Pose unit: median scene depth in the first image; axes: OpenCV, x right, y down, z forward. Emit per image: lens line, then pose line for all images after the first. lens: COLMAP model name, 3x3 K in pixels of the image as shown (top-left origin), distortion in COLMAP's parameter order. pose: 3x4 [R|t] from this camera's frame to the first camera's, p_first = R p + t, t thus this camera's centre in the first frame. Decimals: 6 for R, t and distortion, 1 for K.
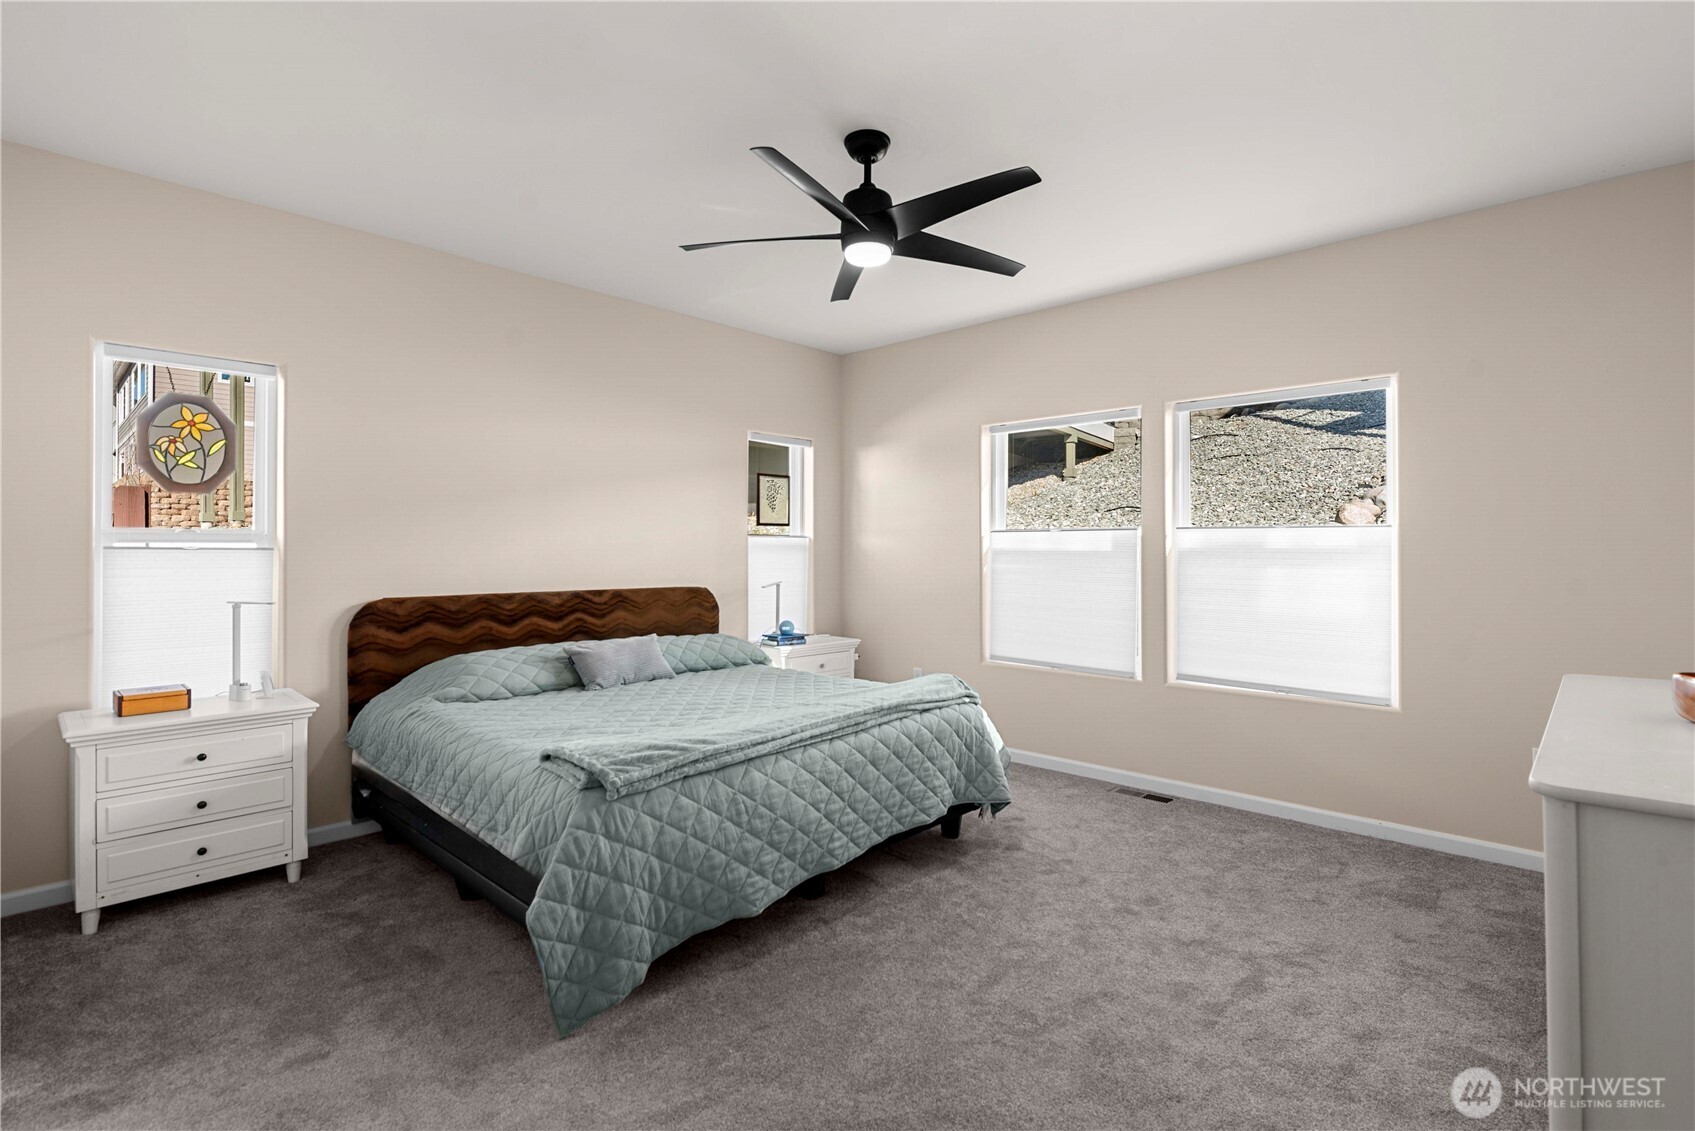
lens RADIAL K [[800.3, 0, 849.0], [0, 800.3, 560.6], [0, 0, 1]] dist [0.001200, 0.001737]
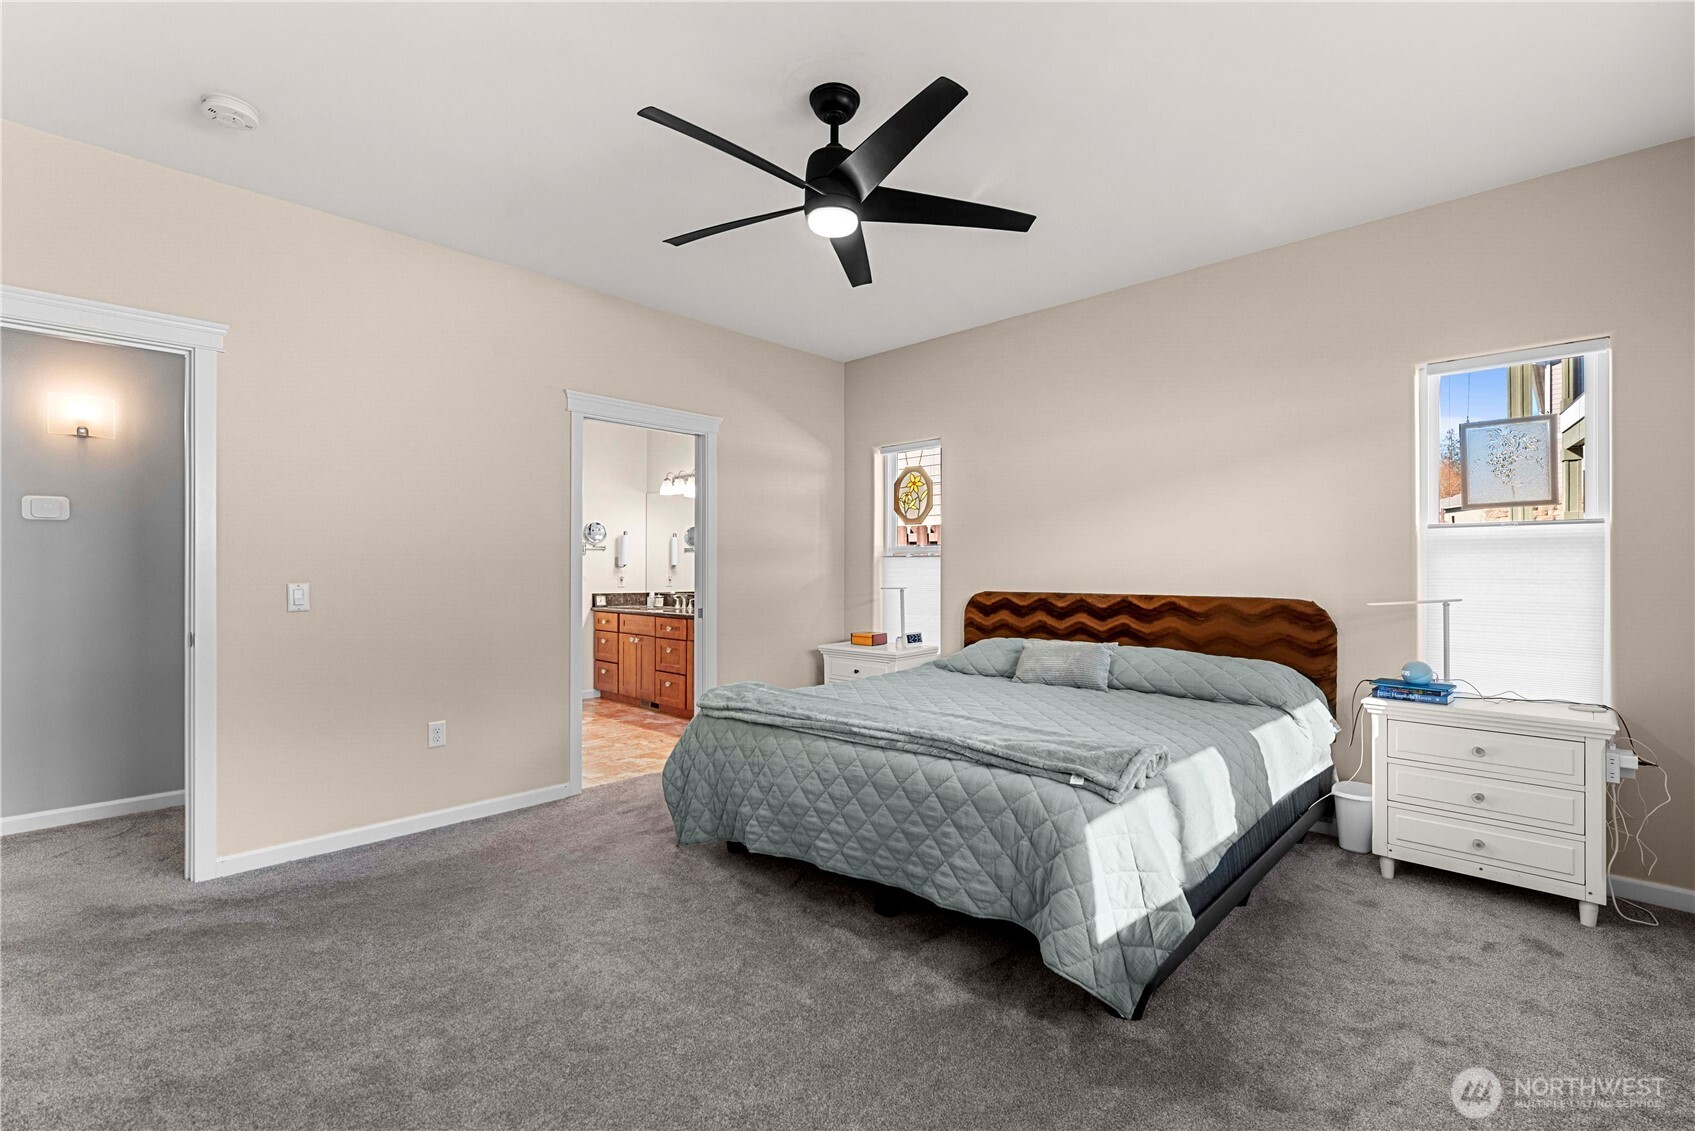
lens RADIAL K [[730.2, 0, 852.0], [0, 730.2, 561.4], [0, 0, 1]] dist [0.003643, -0.000096]
pose [[0.007369, -0.005812, -0.999956, 0.613987], [-0.008244, 0.999949, -0.005873, 0.005549], [0.999939, 0.008287, 0.007321, 0.705007]]
